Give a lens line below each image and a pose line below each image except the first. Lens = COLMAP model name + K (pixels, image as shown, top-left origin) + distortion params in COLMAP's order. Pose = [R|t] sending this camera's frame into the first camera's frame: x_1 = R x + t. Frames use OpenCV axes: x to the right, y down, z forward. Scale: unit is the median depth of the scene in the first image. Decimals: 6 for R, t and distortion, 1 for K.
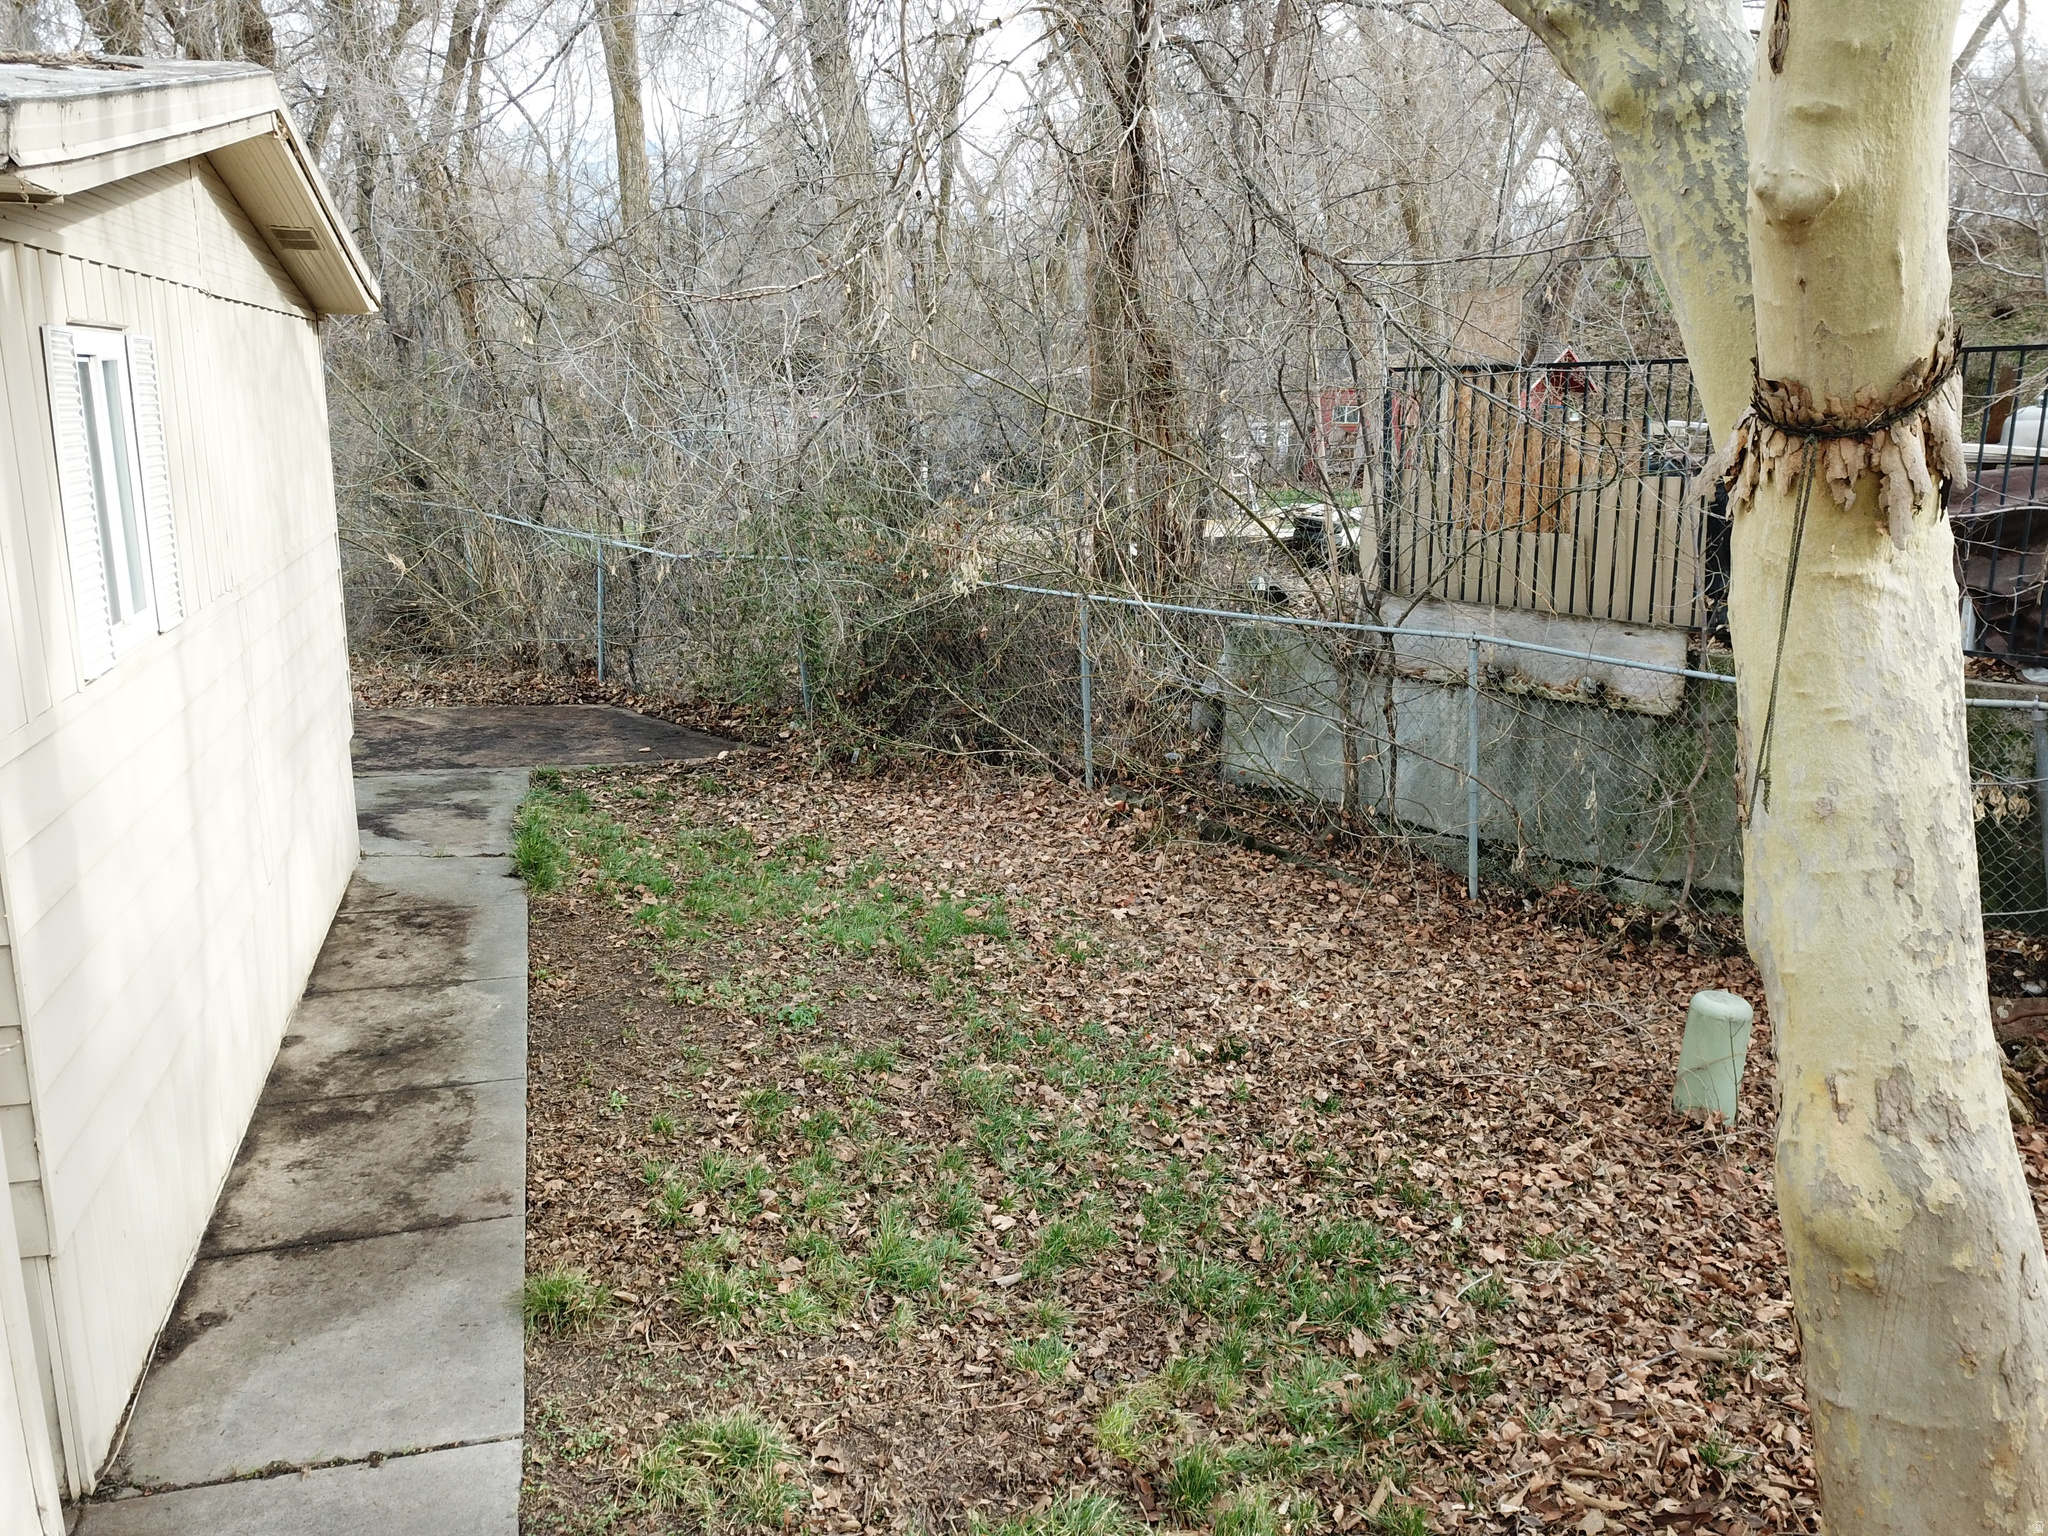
lens RADIAL K [[1566.4, 0, 1028.3], [0, 1566.4, 768.1], [0, 0, 1]] dist [0.012199, 0.000216]
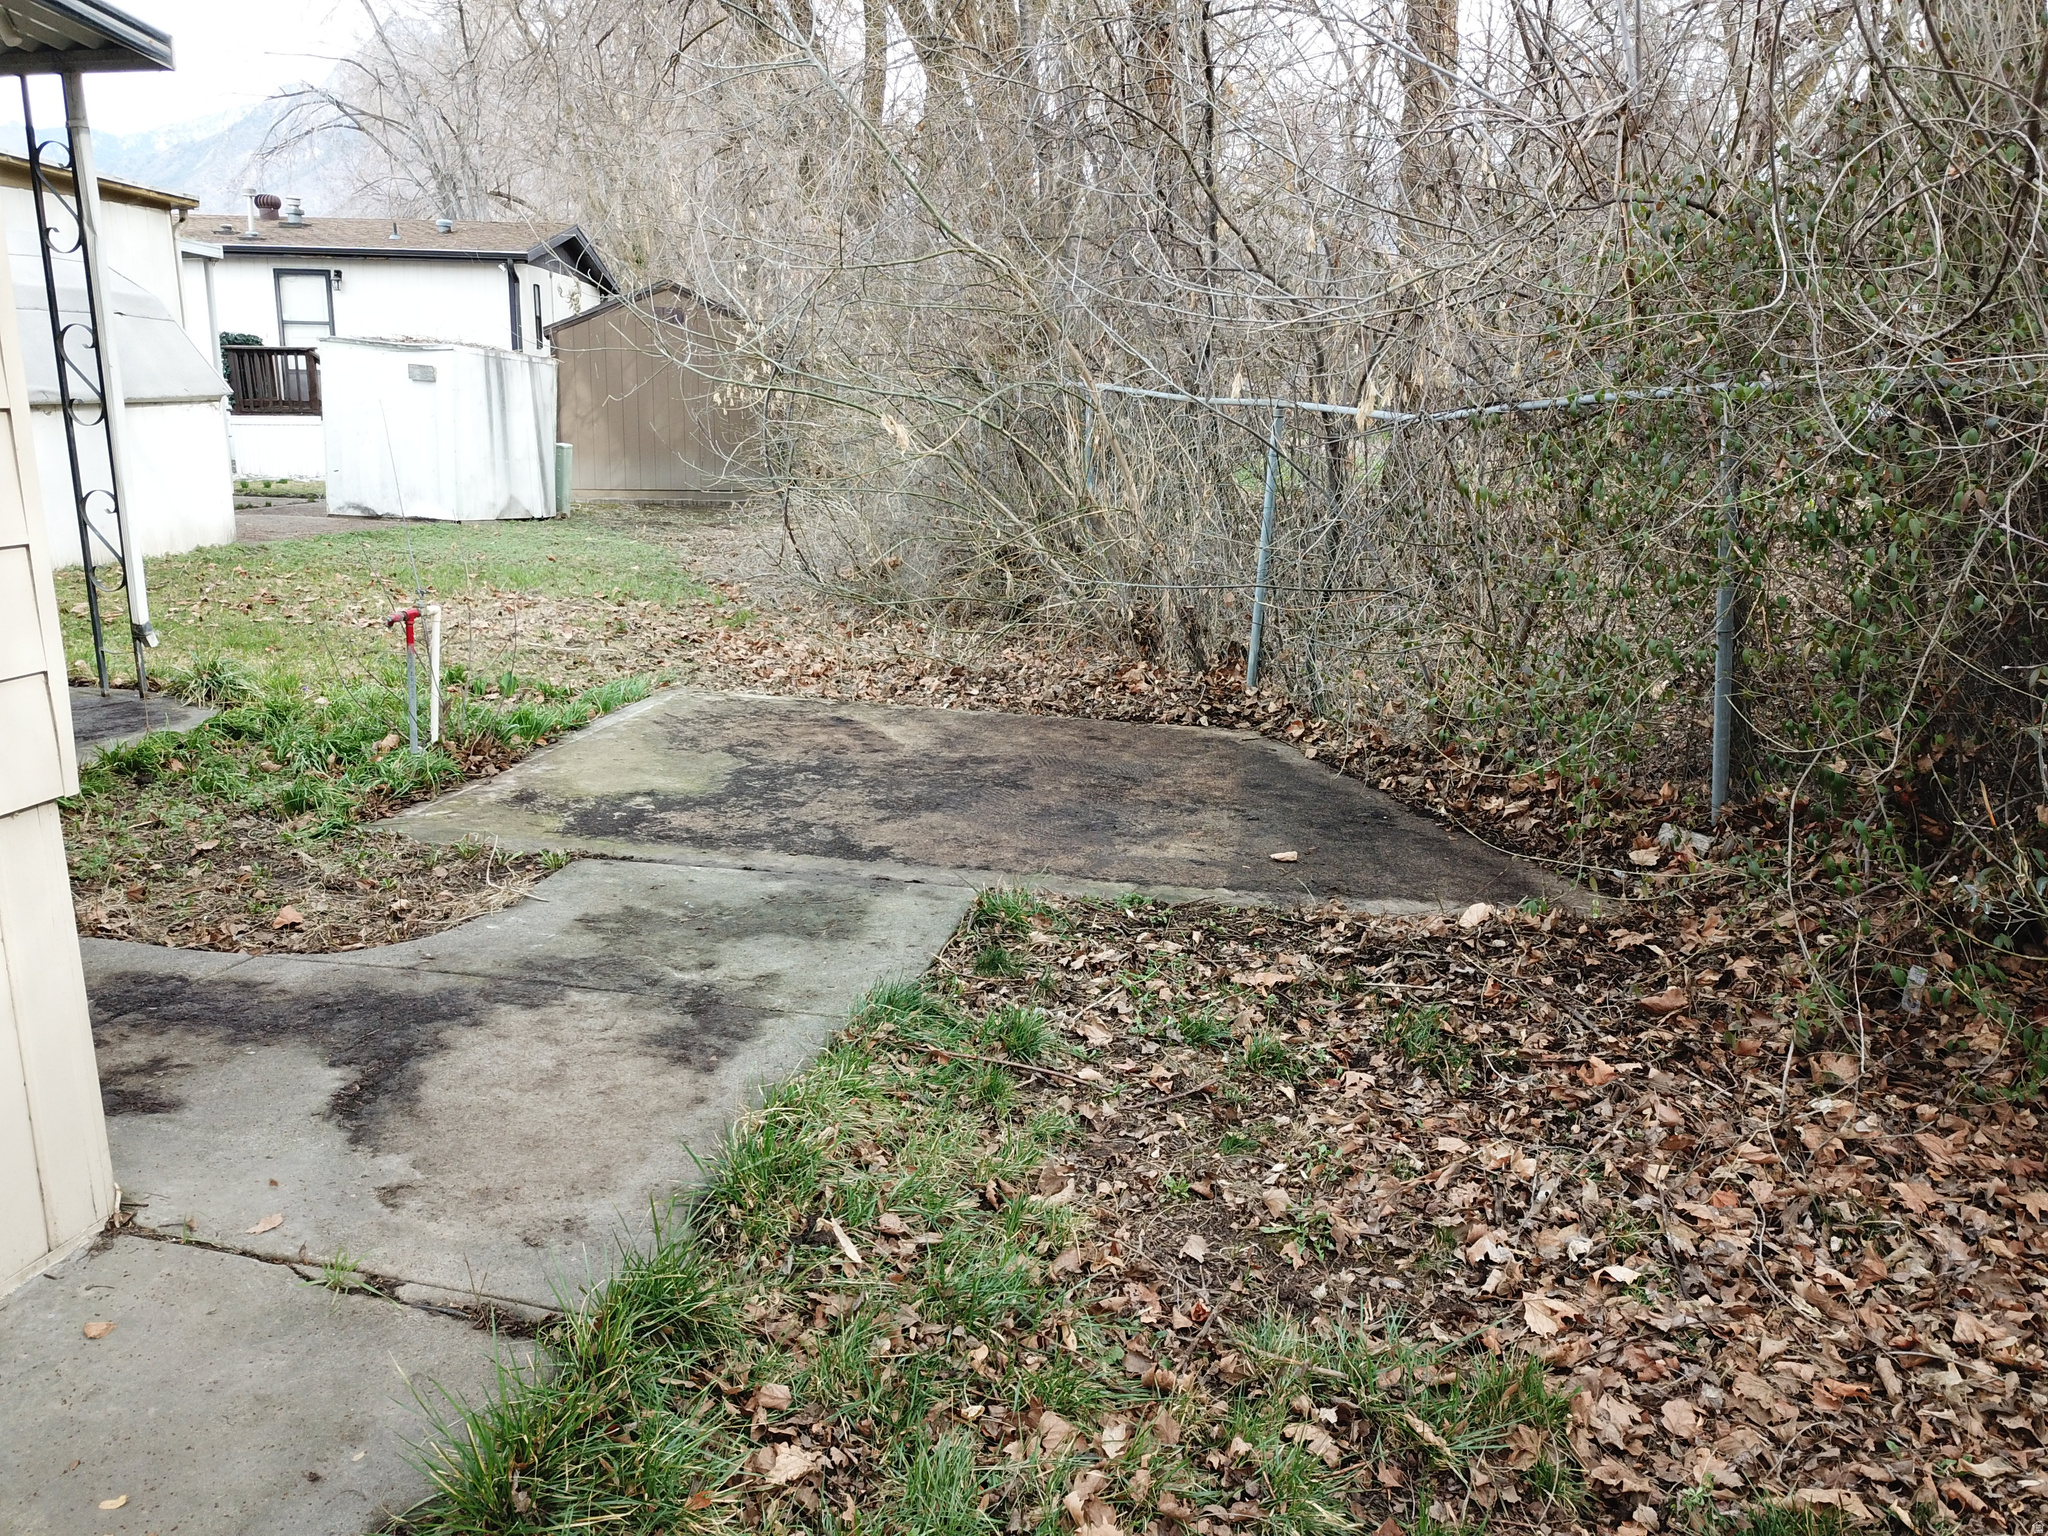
lens RADIAL K [[1566.4, 0, 1026.2], [0, 1566.4, 777.0], [0, 0, 1]] dist [0.012199, 0.000216]
pose [[0.884746, 0.109257, -0.453087, -0.116224], [-0.110664, 0.993580, 0.023497, -0.033119], [0.452746, 0.029352, 0.891156, 0.579420]]
